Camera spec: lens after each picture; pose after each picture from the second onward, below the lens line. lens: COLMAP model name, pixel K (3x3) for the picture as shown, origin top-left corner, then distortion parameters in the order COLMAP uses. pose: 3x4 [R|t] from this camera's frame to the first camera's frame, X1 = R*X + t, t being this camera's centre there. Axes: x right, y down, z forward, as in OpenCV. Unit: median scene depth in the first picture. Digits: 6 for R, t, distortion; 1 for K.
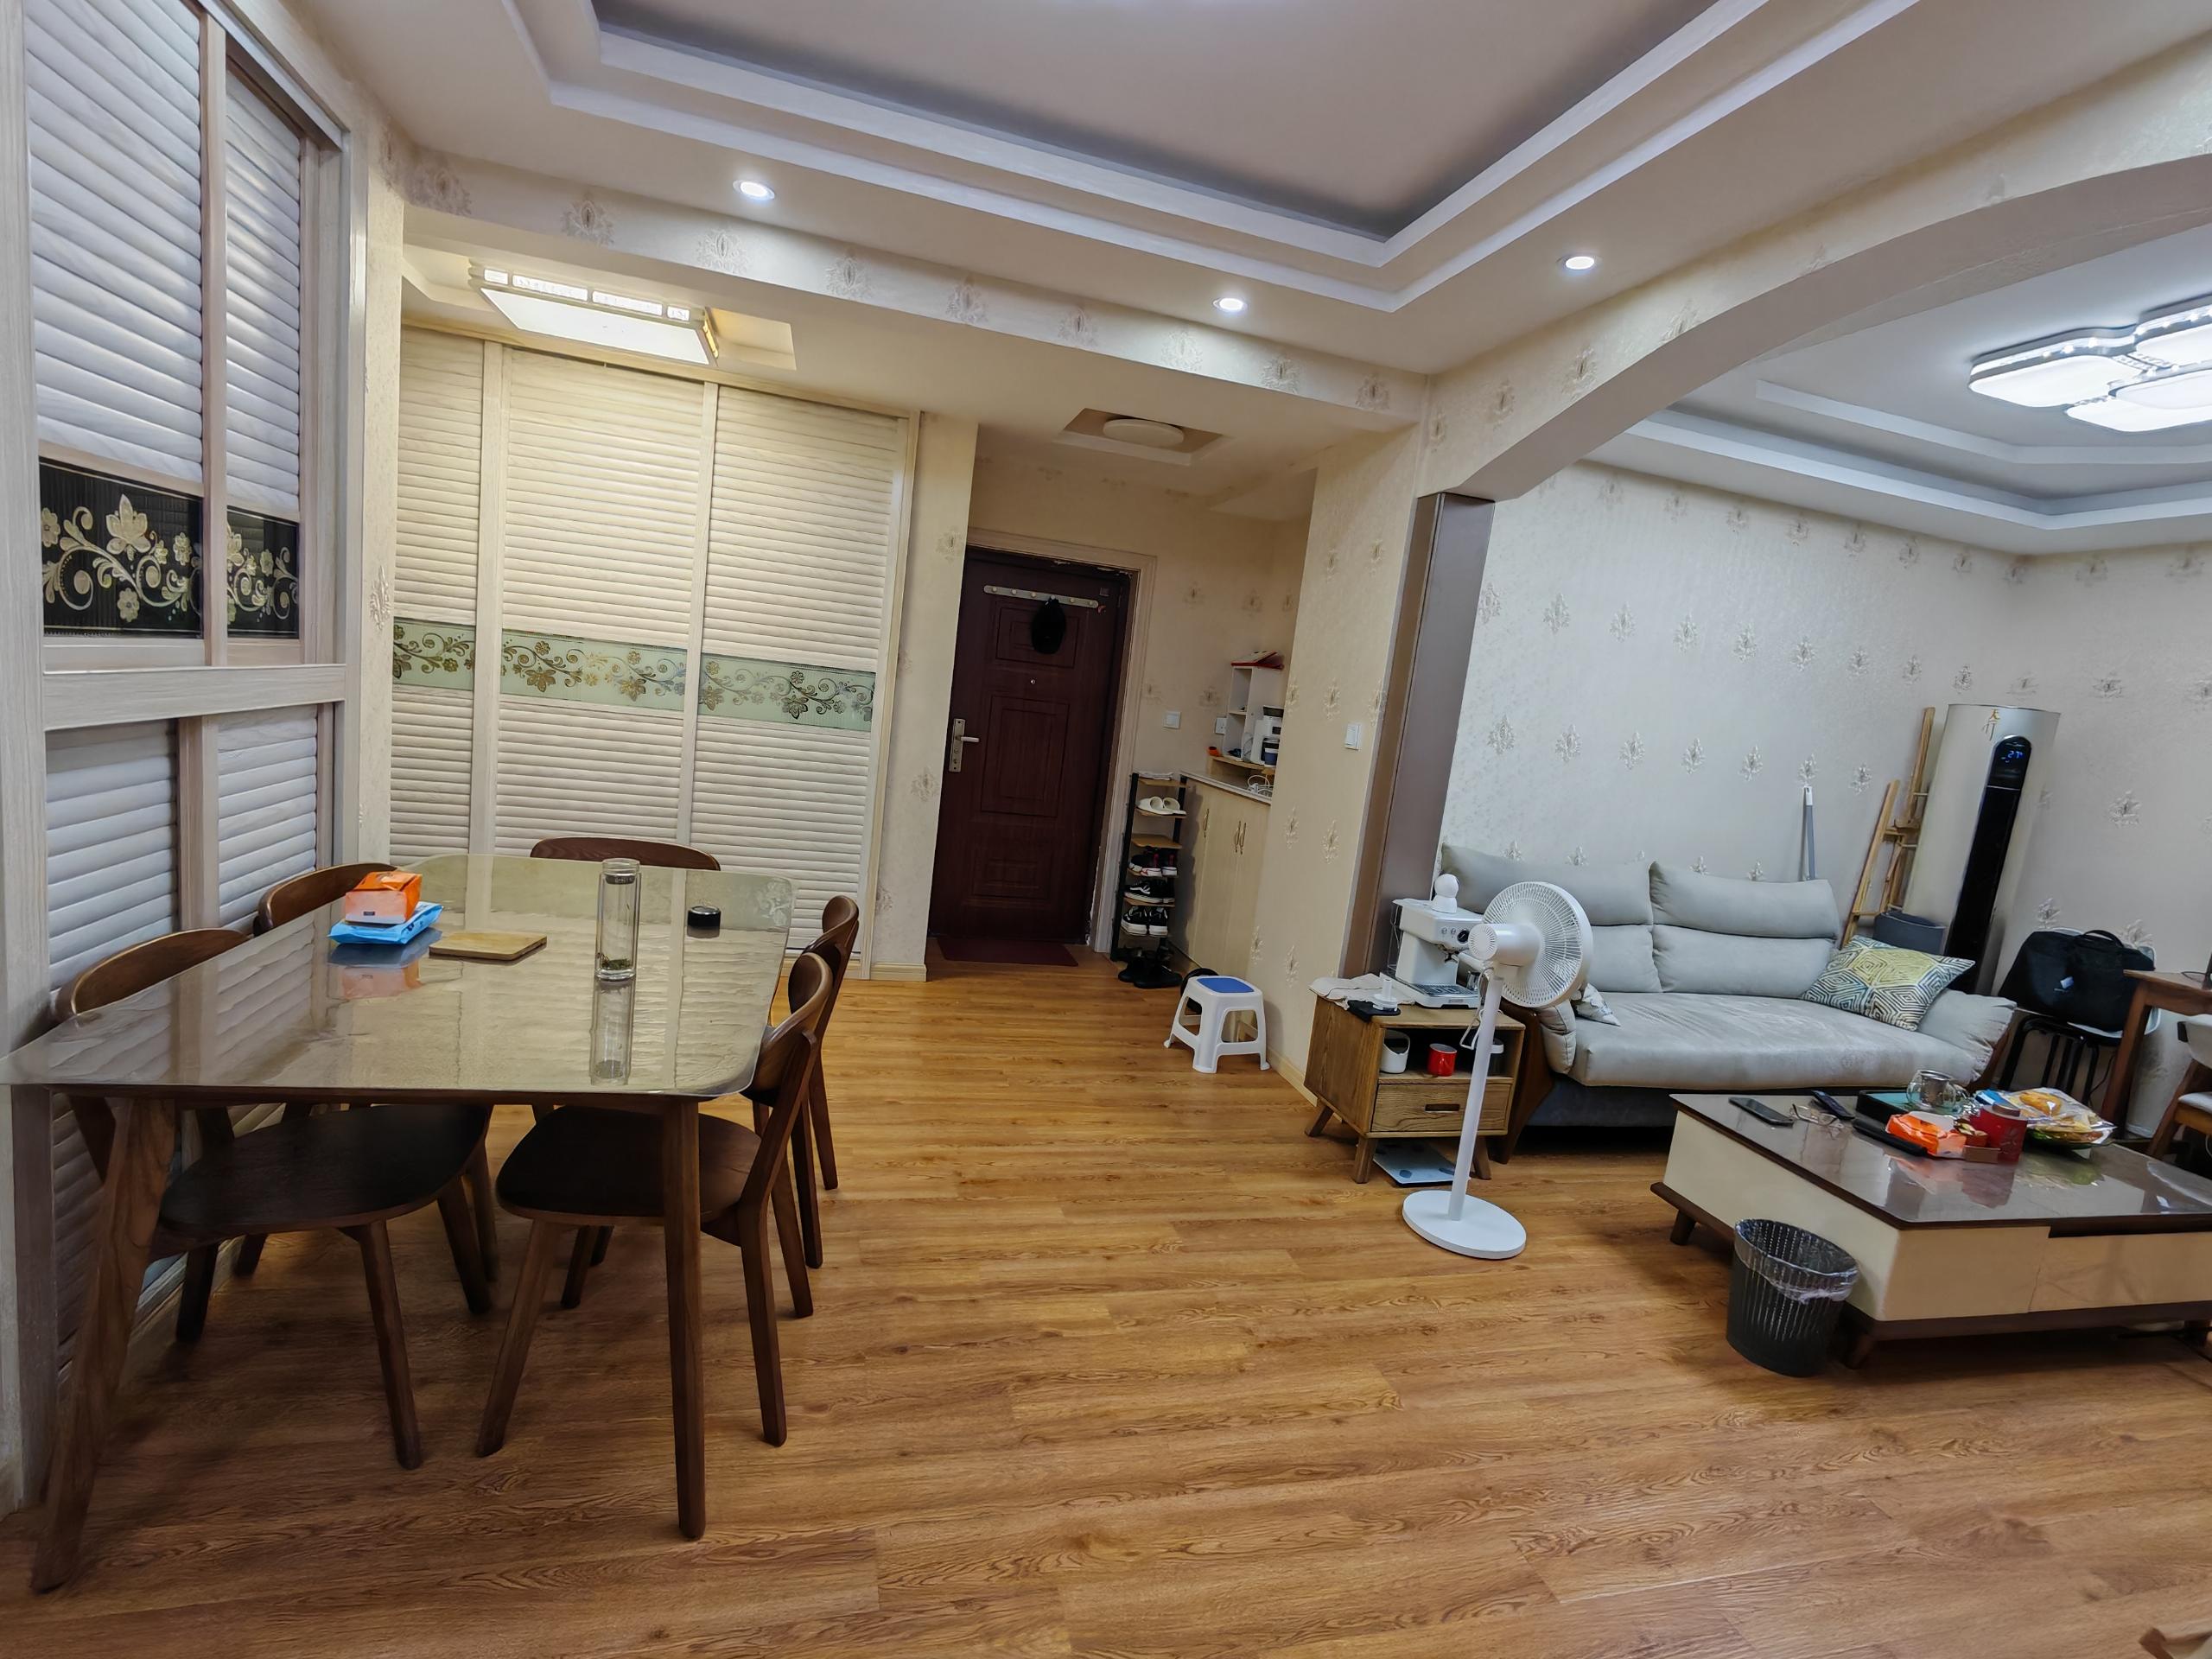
lens RADIAL K [[1029.3, 0, 1112.0], [0, 1029.3, 830.3], [0, 0, 1]] dist [-0.003437, 0.001343]
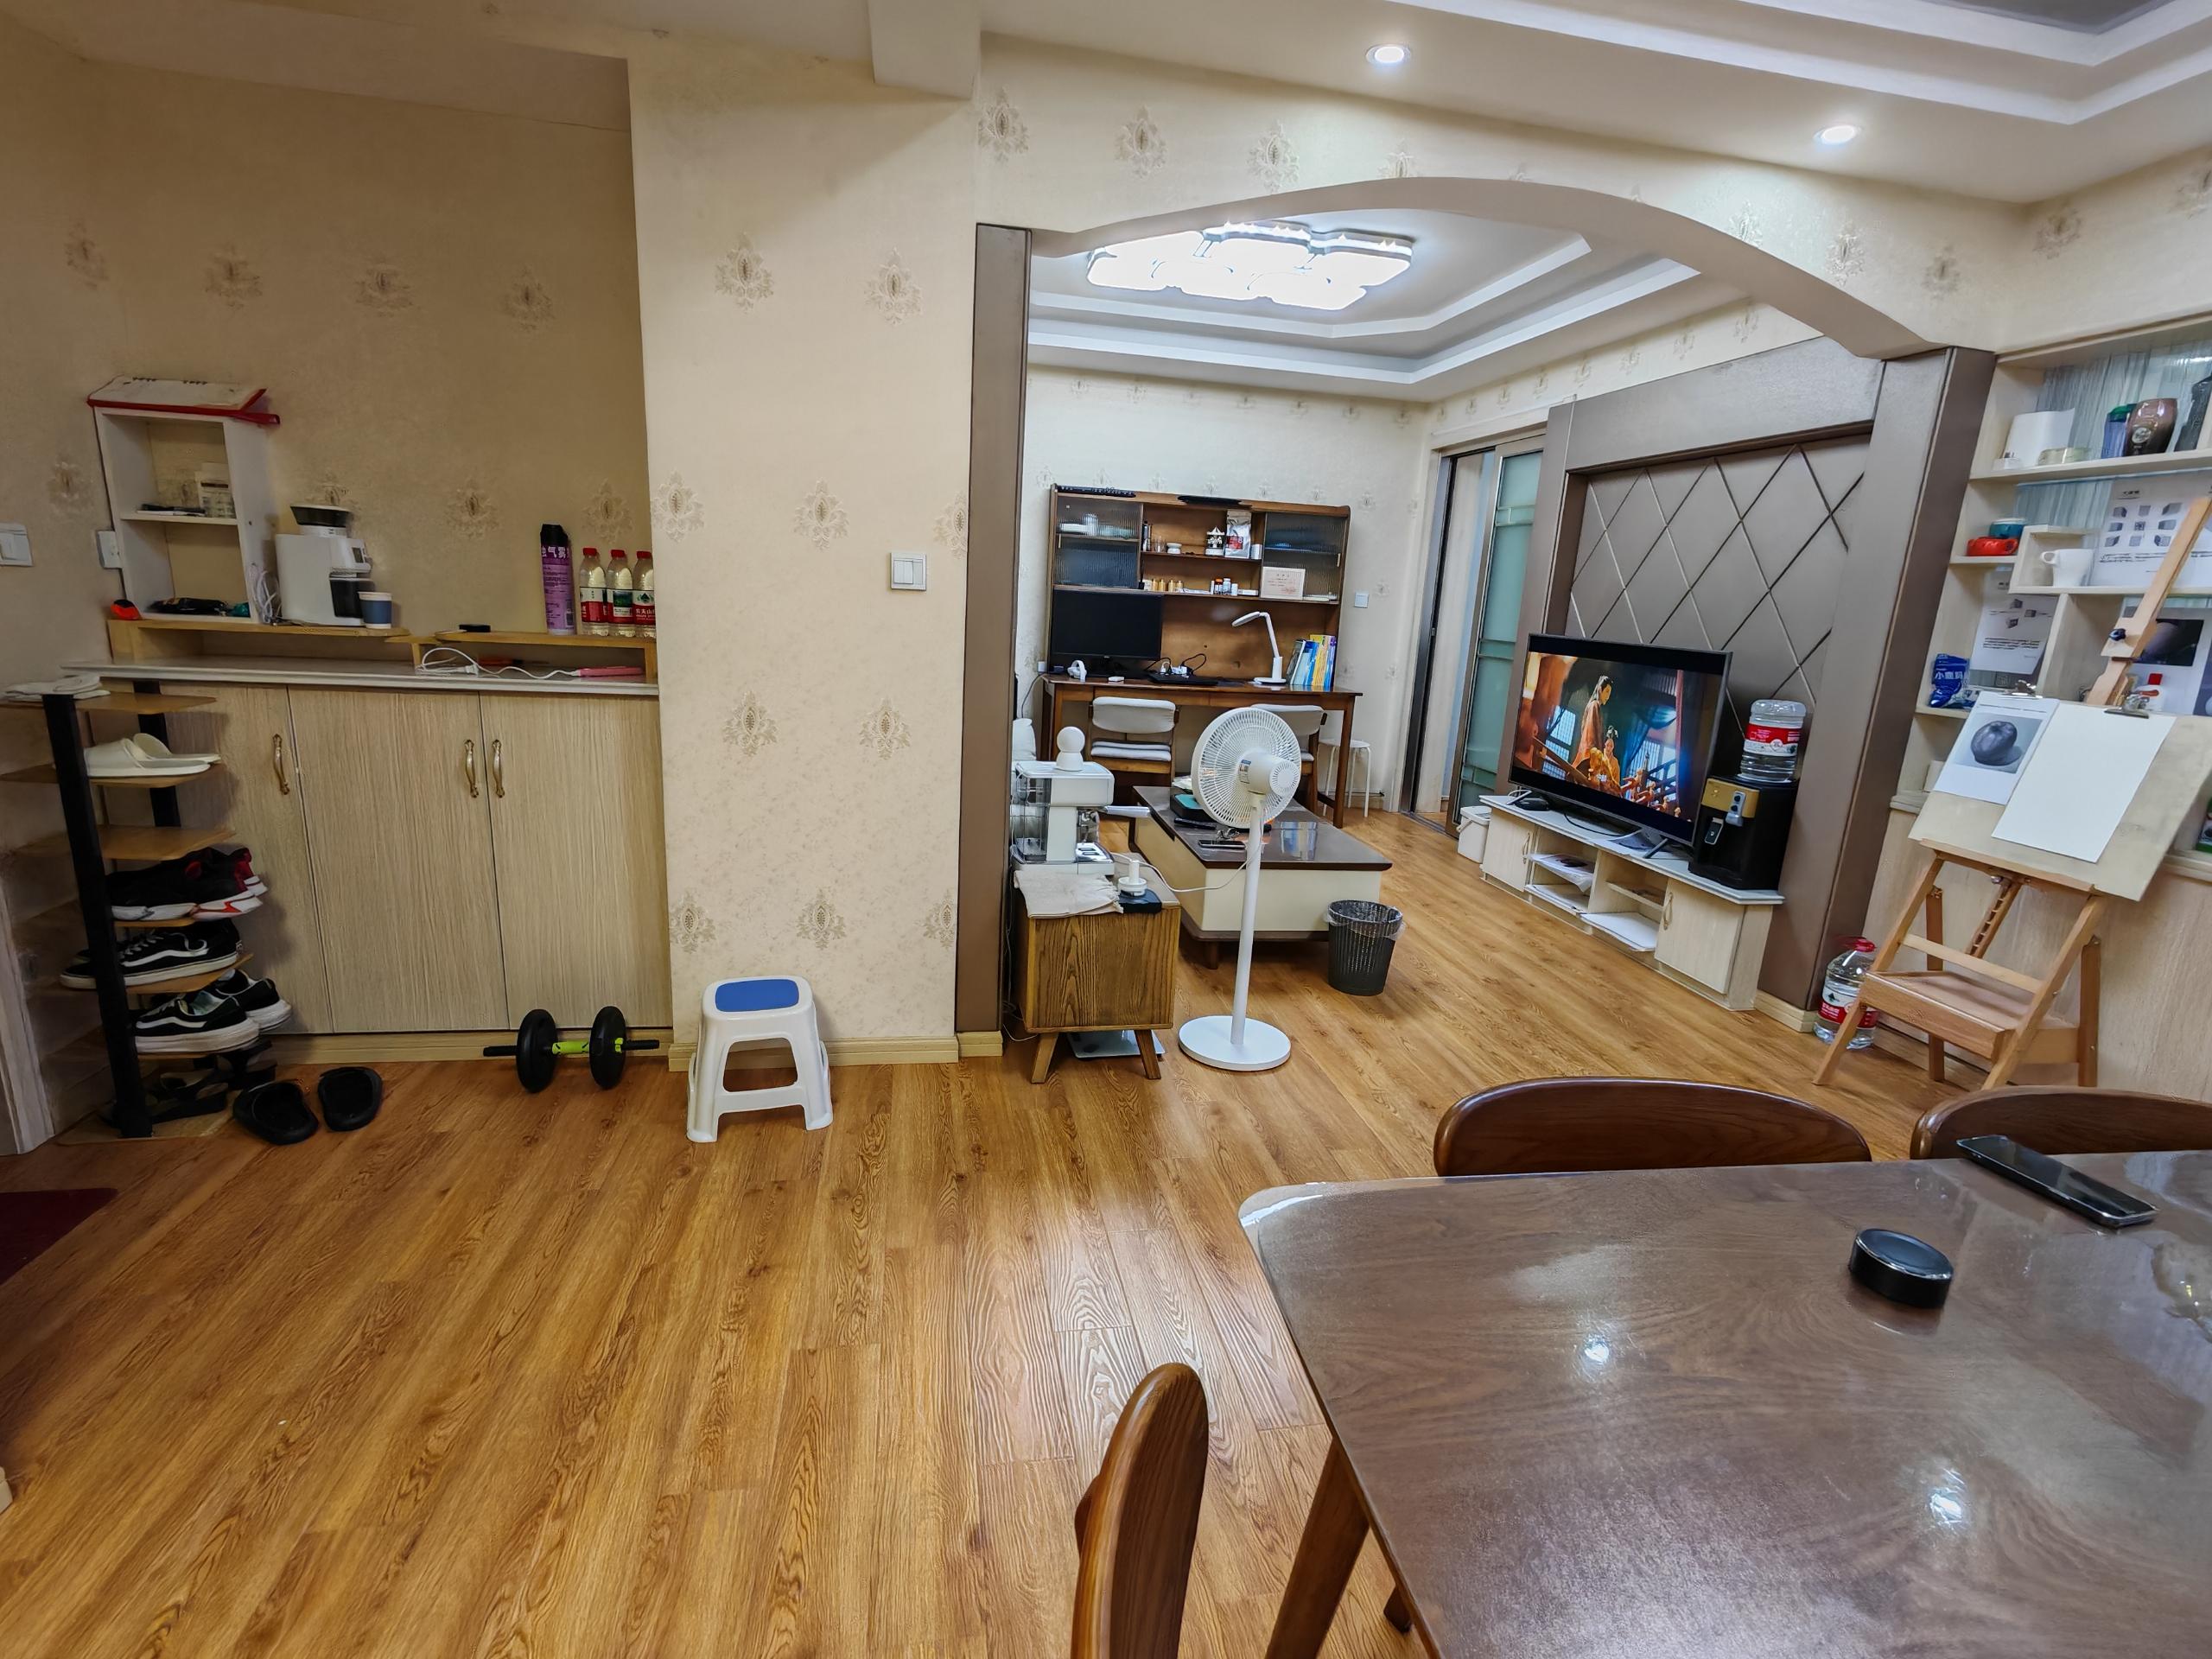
lens RADIAL K [[1029.3, 0, 1112.0], [0, 1029.3, 830.3], [0, 0, 1]] dist [-0.003437, 0.001343]
pose [[0.094325, -0.338097, 0.936372, -0.464264], [0.088024, 0.939714, 0.330437, -0.144359], [-0.991642, 0.051255, 0.118399, 0.785495]]
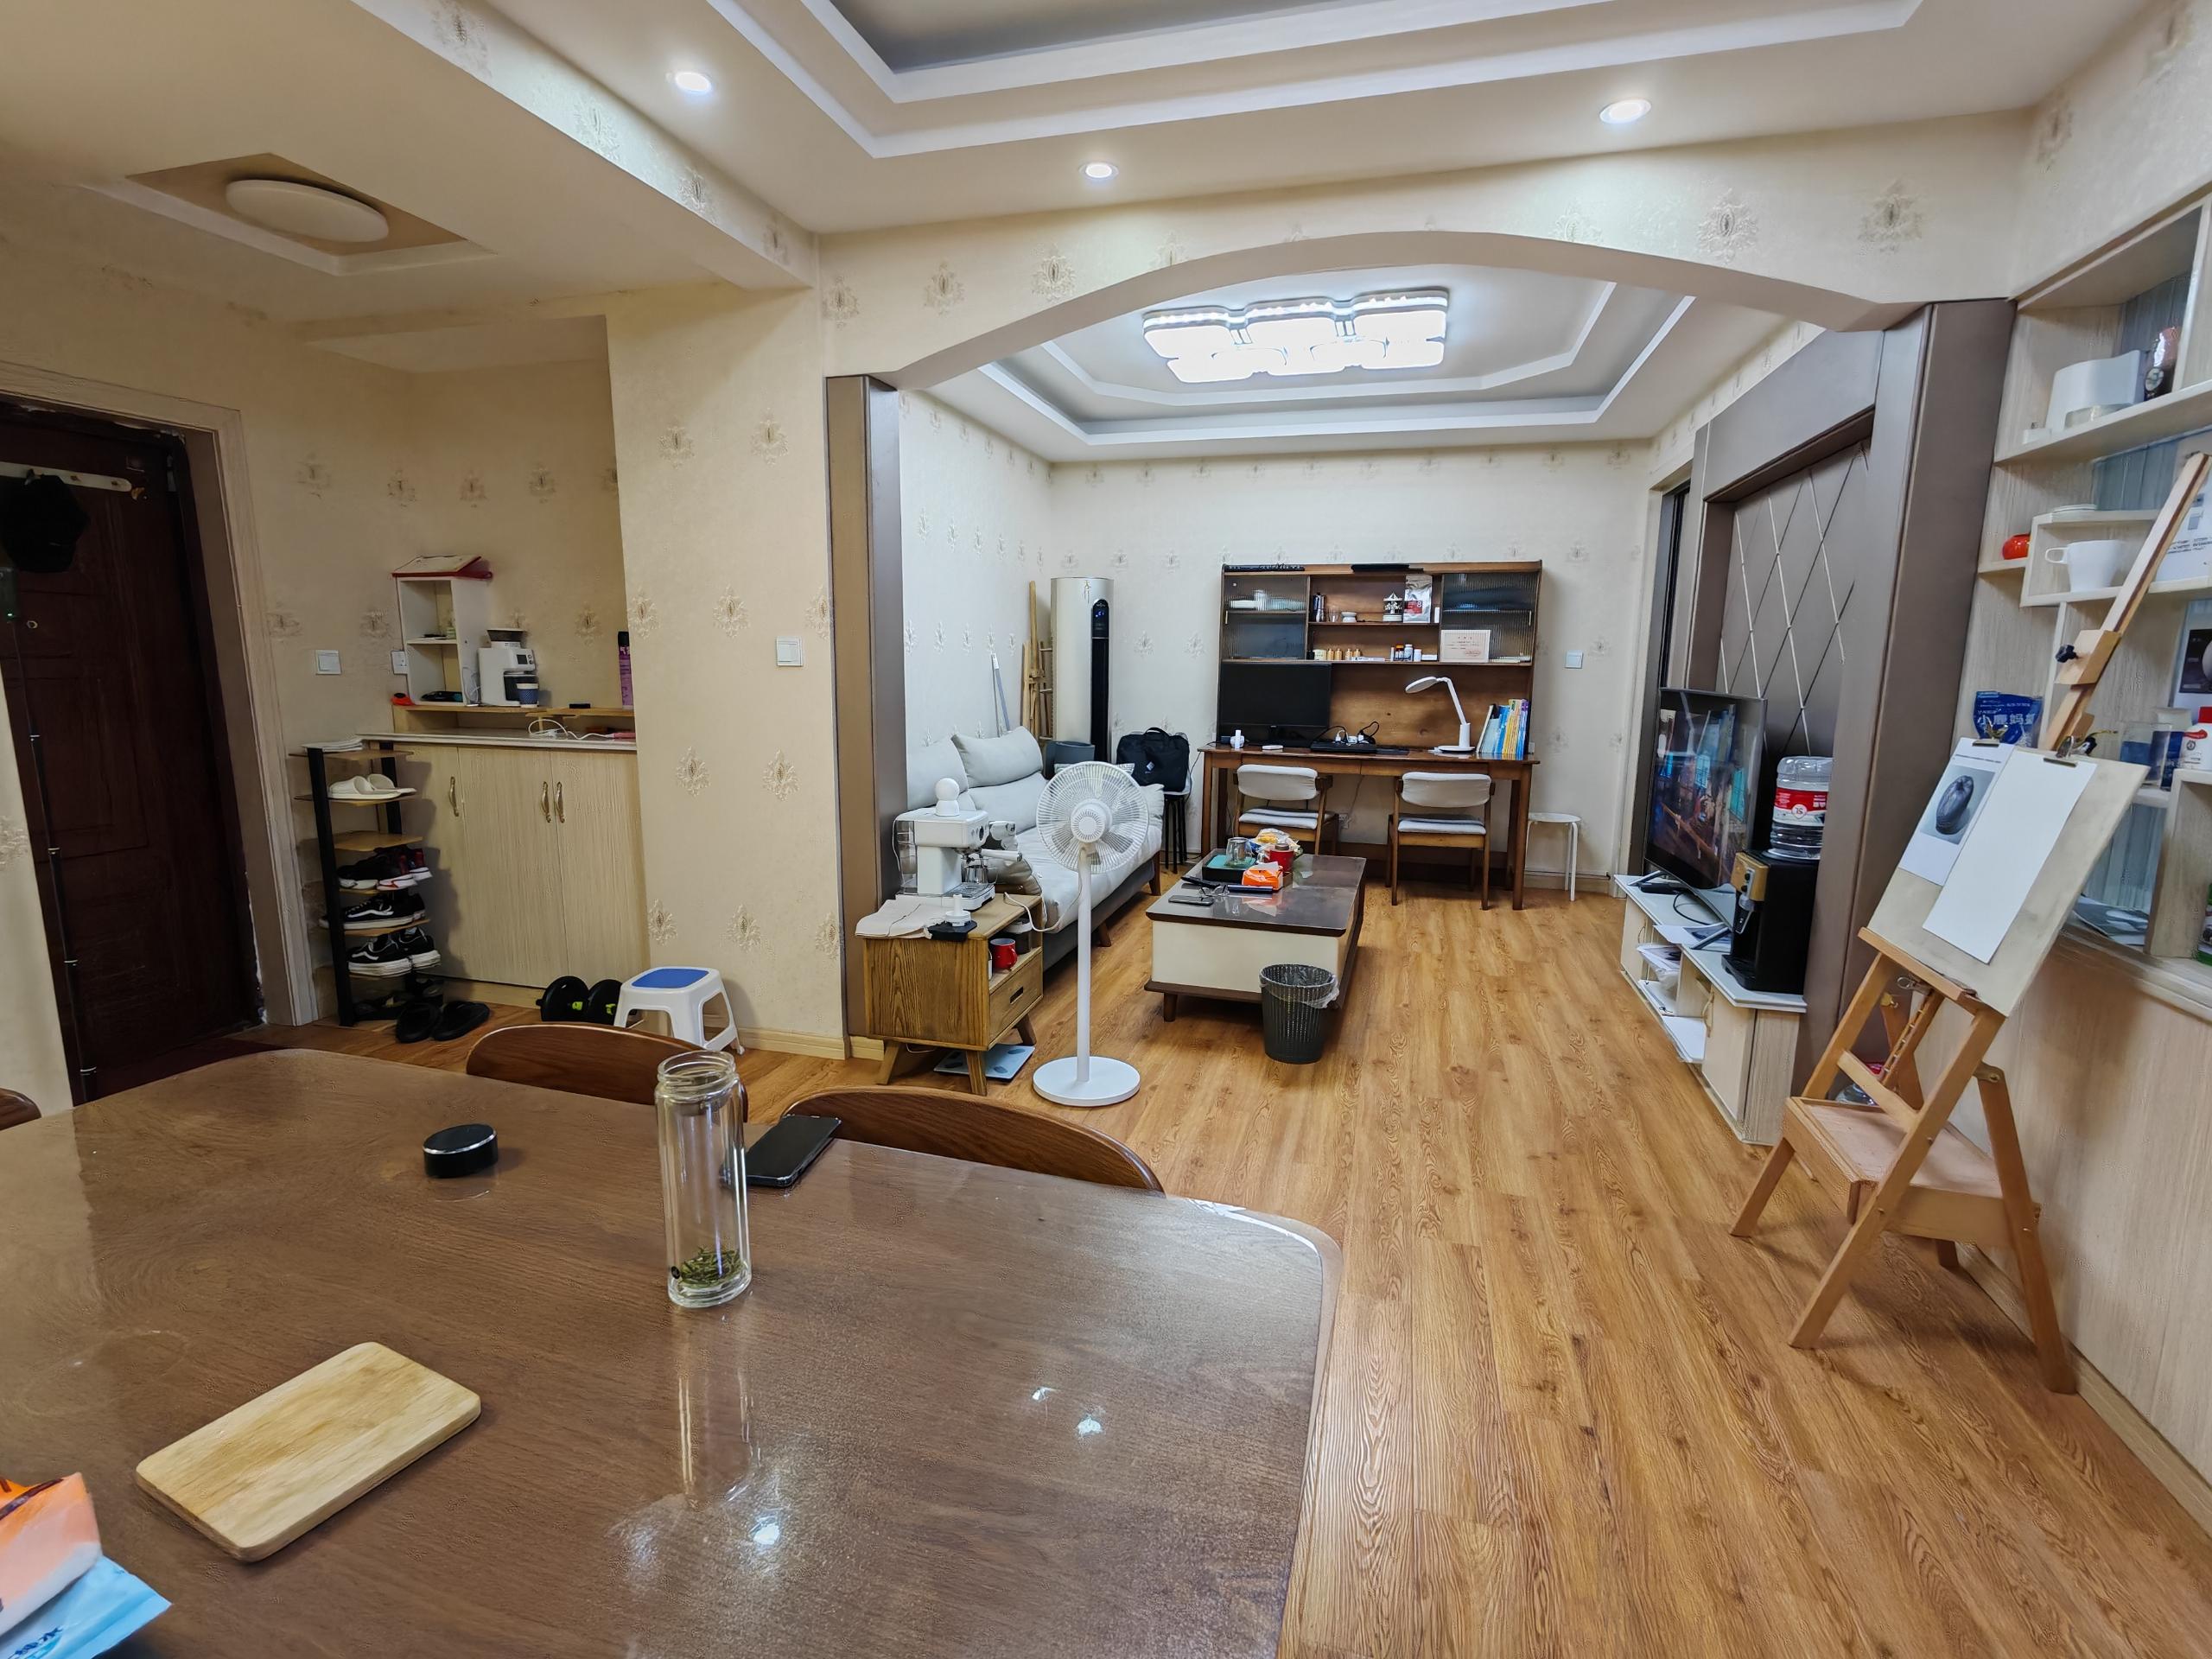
lens RADIAL K [[1029.3, 0, 1112.0], [0, 1029.3, 830.3], [0, 0, 1]] dist [-0.003437, 0.001343]
pose [[0.519027, -0.253717, 0.816235, -0.377518], [0.165943, 0.966672, 0.194959, -0.069101], [-0.838495, 0.034259, 0.543831, 0.293702]]
